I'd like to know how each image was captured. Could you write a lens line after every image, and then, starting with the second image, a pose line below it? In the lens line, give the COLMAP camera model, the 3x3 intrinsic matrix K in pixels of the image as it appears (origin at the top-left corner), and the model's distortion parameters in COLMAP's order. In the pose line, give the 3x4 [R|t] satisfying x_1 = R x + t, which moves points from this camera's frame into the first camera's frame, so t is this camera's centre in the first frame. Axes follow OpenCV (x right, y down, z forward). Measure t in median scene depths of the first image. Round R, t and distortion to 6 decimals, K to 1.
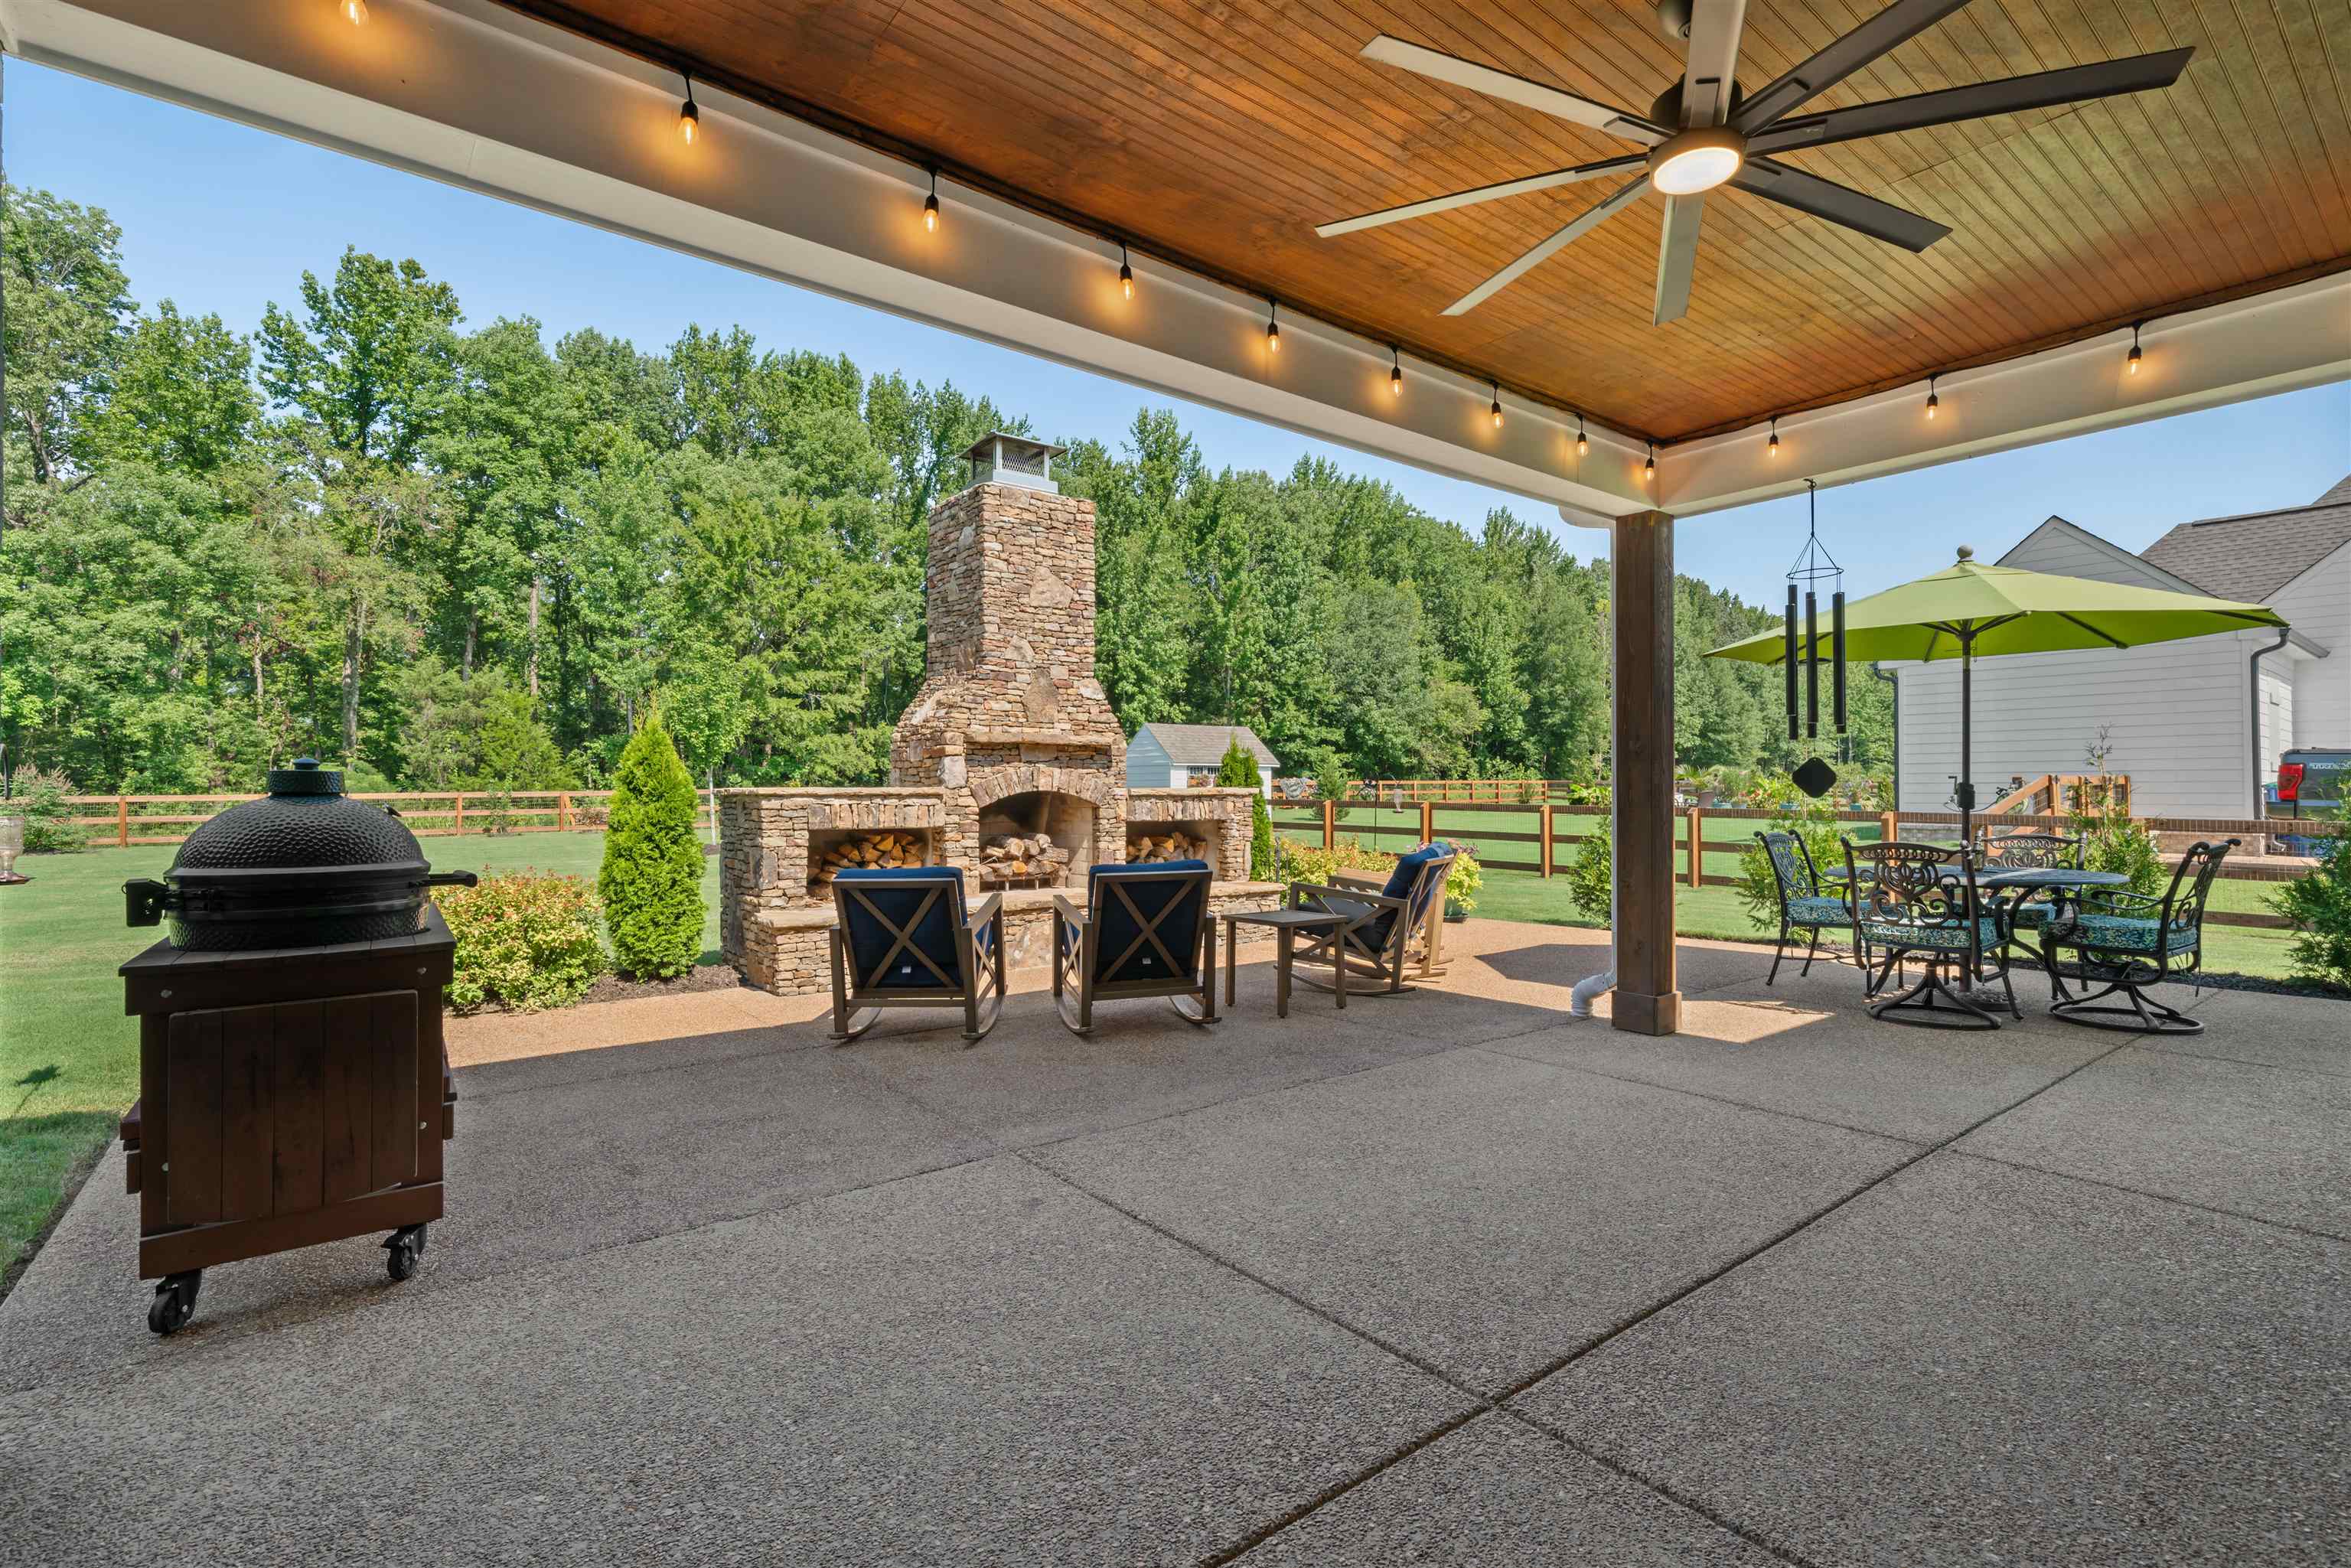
lens RADIAL K [[1082.9, 0, 1172.5], [0, 1082.9, 792.0], [0, 0, 1]] dist [0.001507, -0.000038]
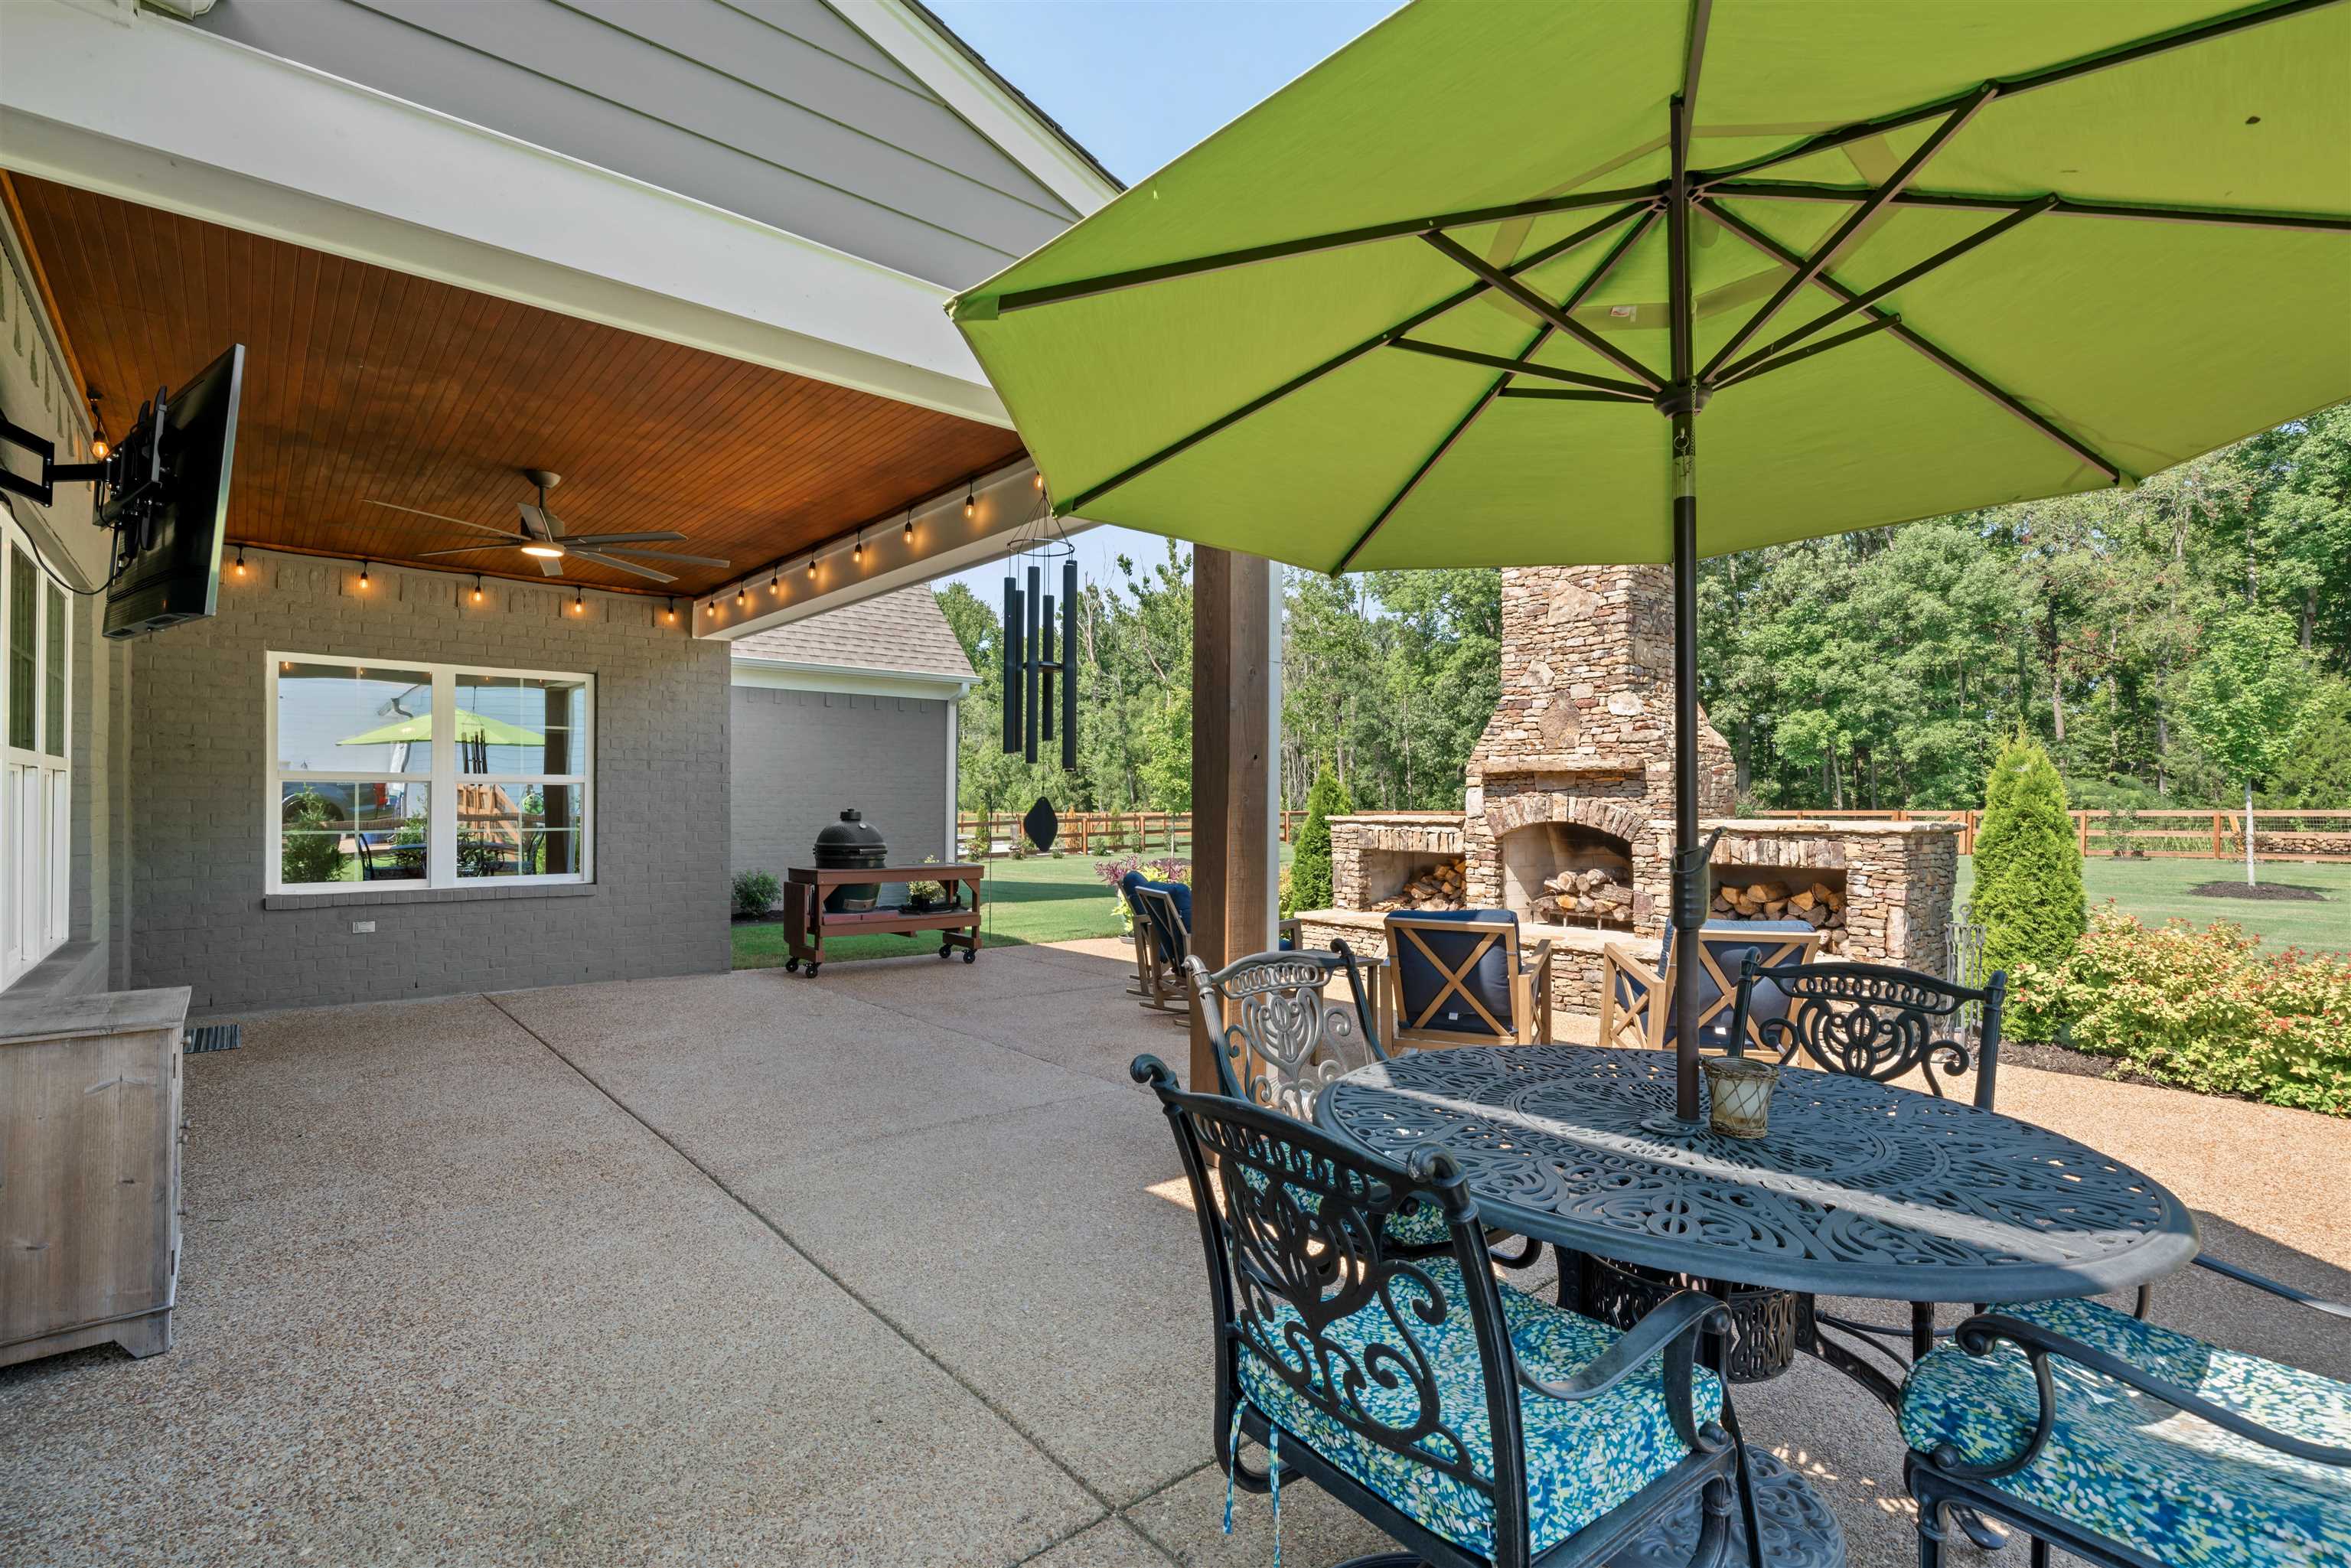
lens RADIAL K [[1082.9, 0, 1171.1], [0, 1082.9, 786.2], [0, 0, 1]] dist [0.001507, -0.000038]
pose [[0.054741, -0.012776, -0.998419, 0.773159], [-0.003886, 0.999908, -0.013008, -0.017779], [0.998493, 0.004592, 0.054686, 0.604232]]
